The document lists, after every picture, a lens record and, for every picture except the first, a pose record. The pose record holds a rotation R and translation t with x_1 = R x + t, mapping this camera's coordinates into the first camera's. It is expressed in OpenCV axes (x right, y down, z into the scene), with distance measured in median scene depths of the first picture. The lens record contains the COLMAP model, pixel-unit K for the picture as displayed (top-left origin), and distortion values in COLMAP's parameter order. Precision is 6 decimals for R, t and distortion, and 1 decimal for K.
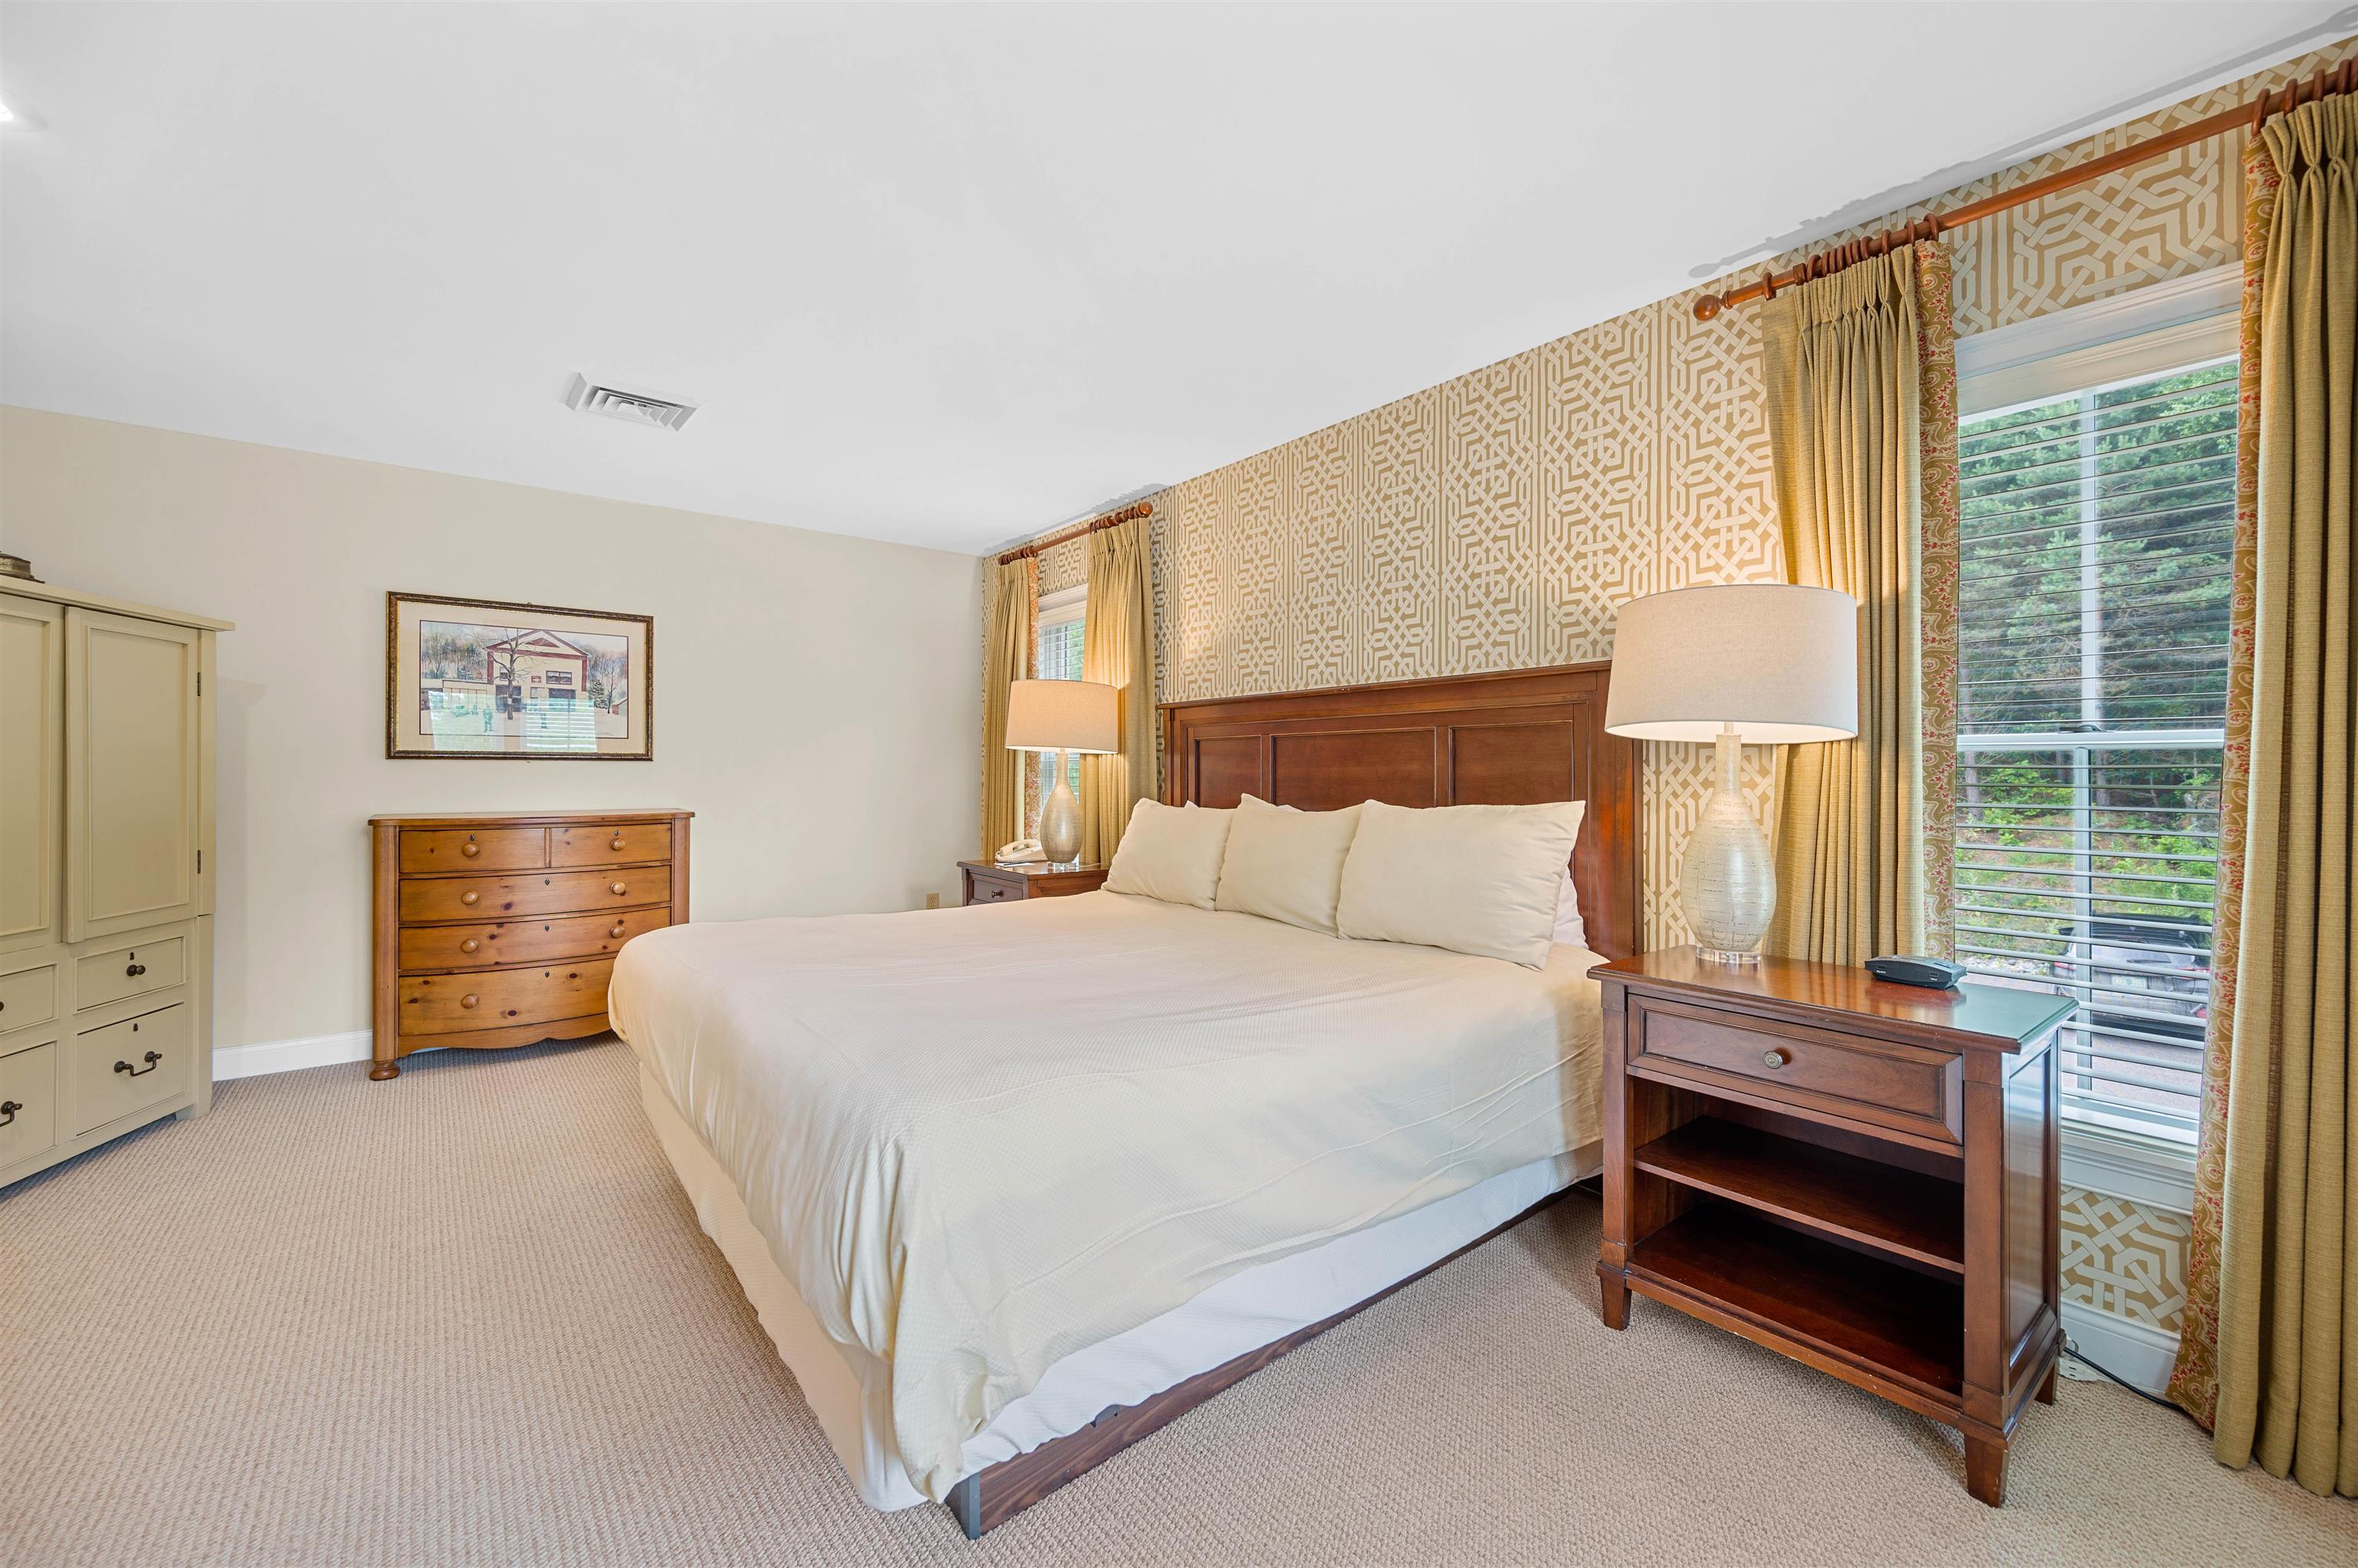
lens RADIAL K [[934.9, 0, 1204.8], [0, 934.9, 788.6], [0, 0, 1]] dist [-0.000512, -0.000503]
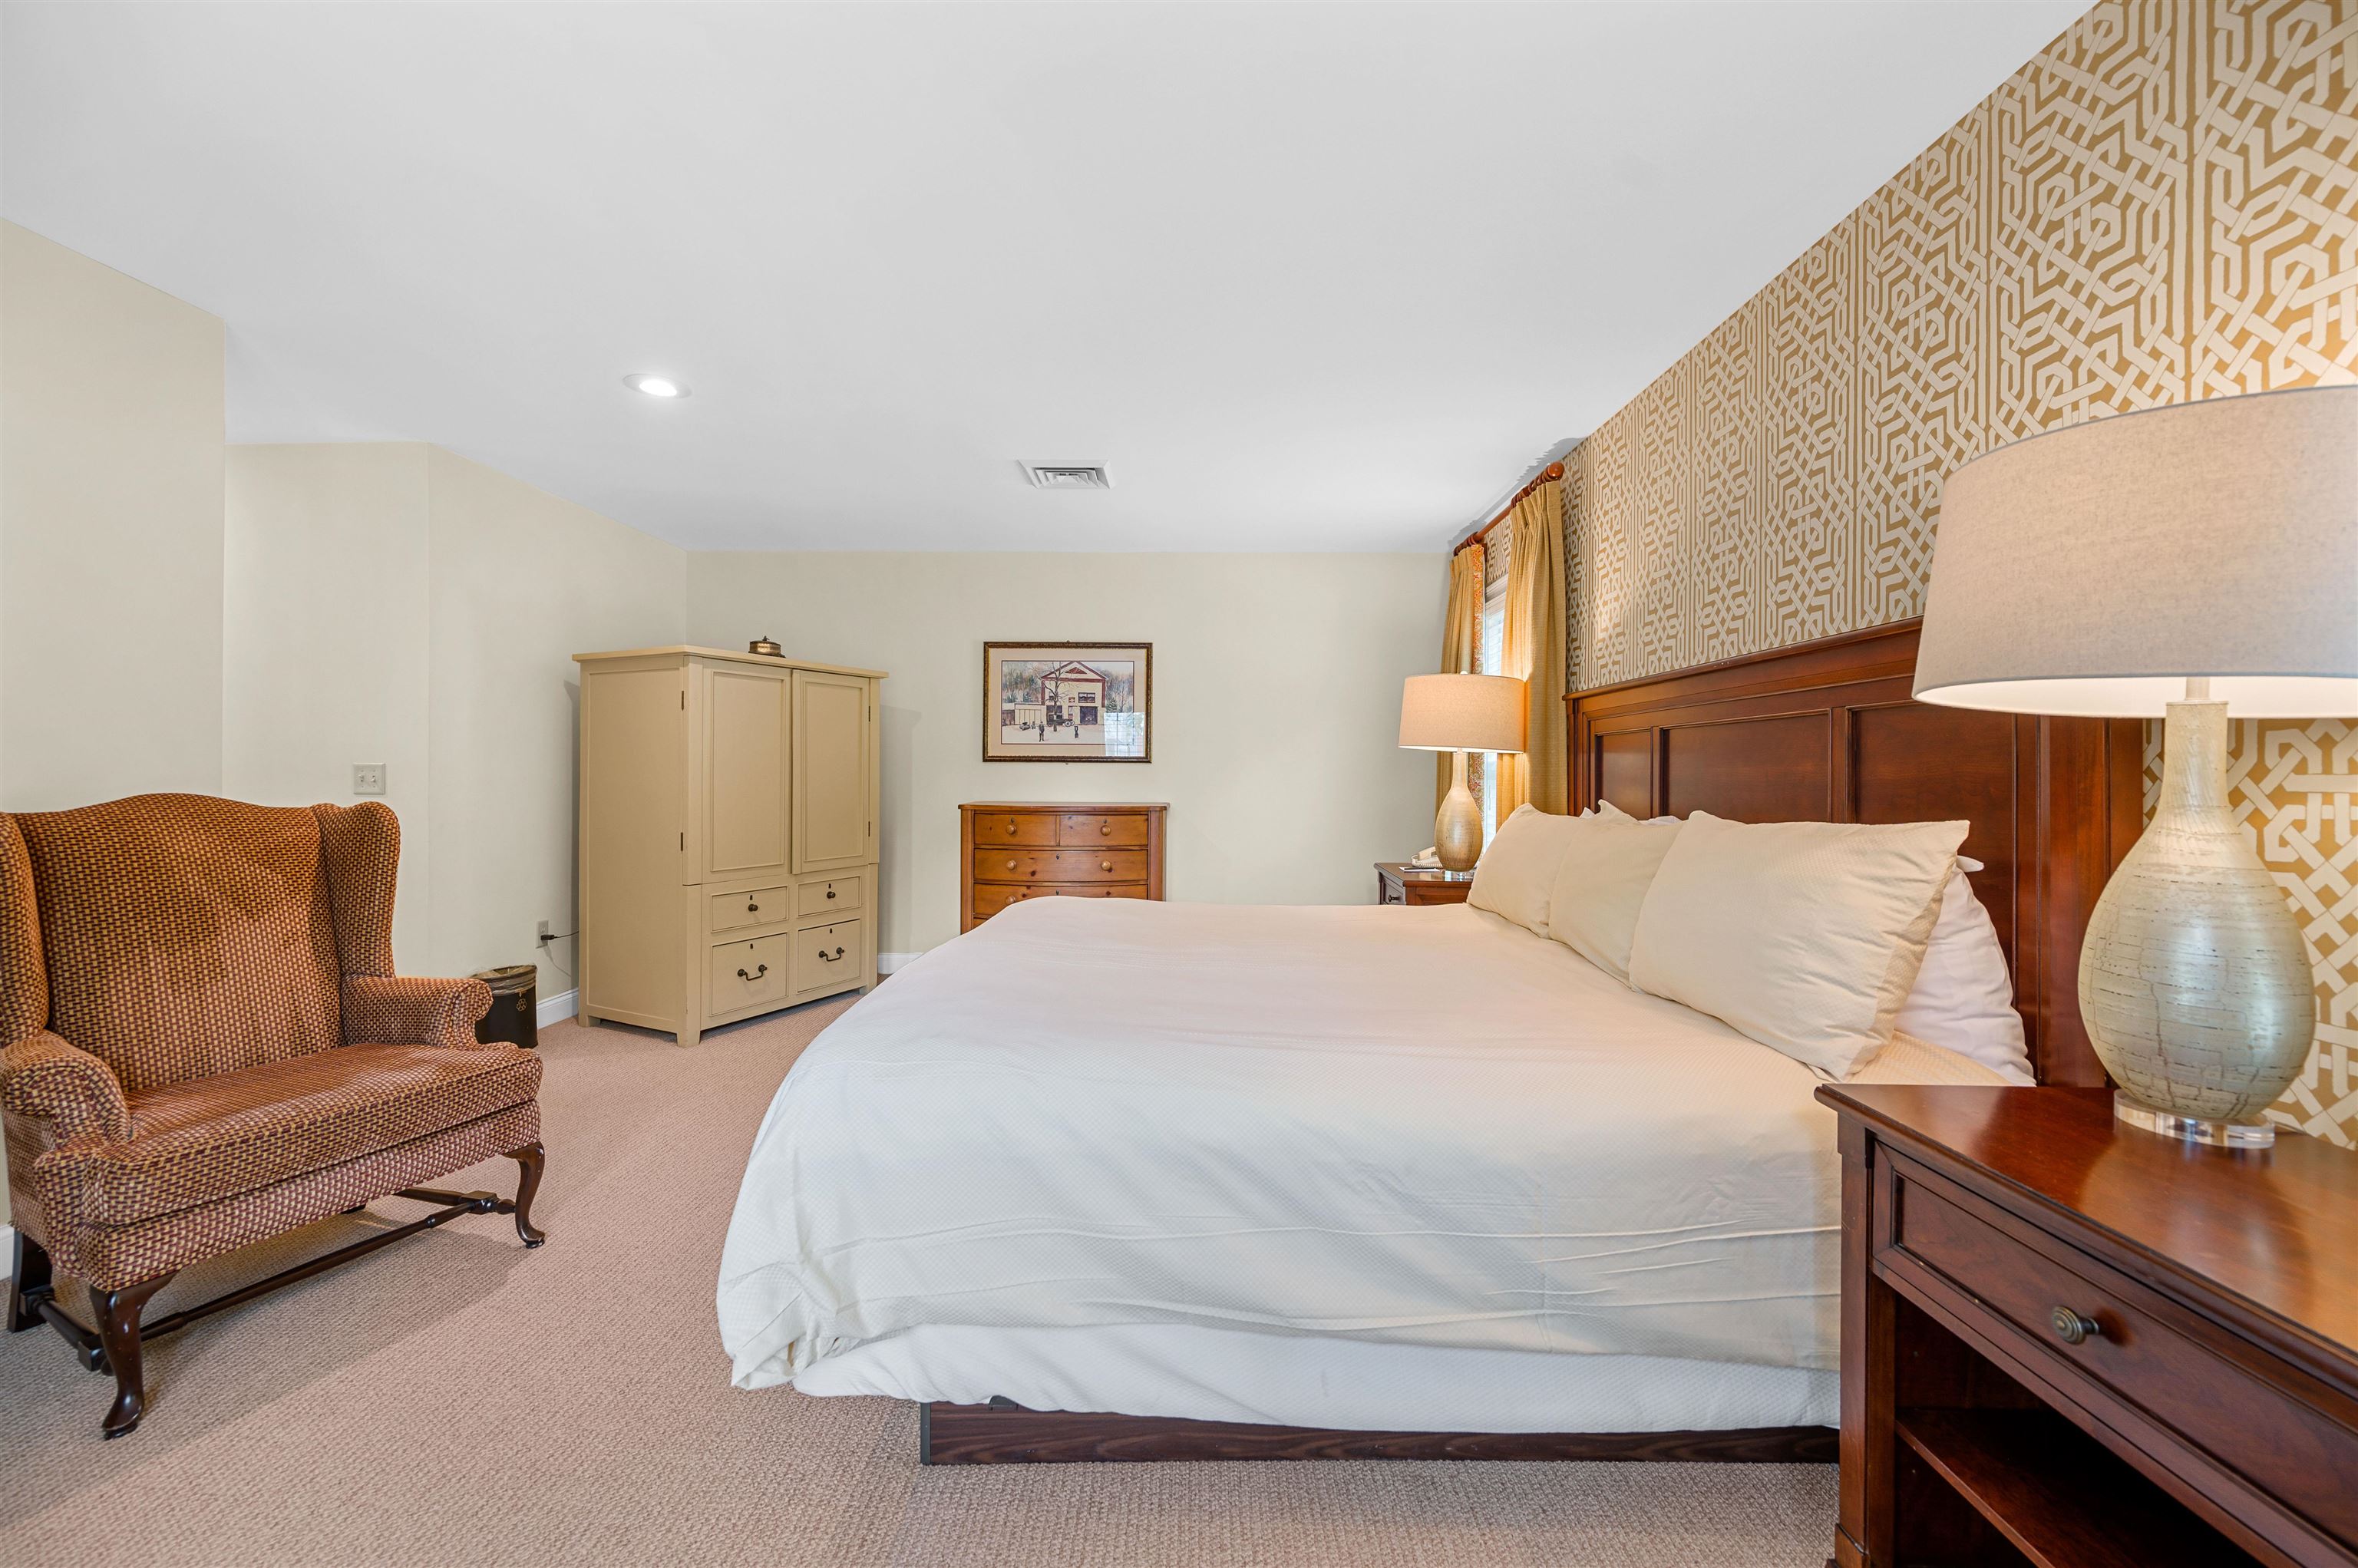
lens RADIAL K [[934.9, 0, 1204.8], [0, 934.9, 788.6], [0, 0, 1]] dist [-0.000512, -0.000503]
pose [[0.766780, 0.014144, -0.641755, 0.275491], [-0.015974, 0.999868, 0.002950, -0.001170], [0.641712, 0.007990, 0.766904, 0.140789]]
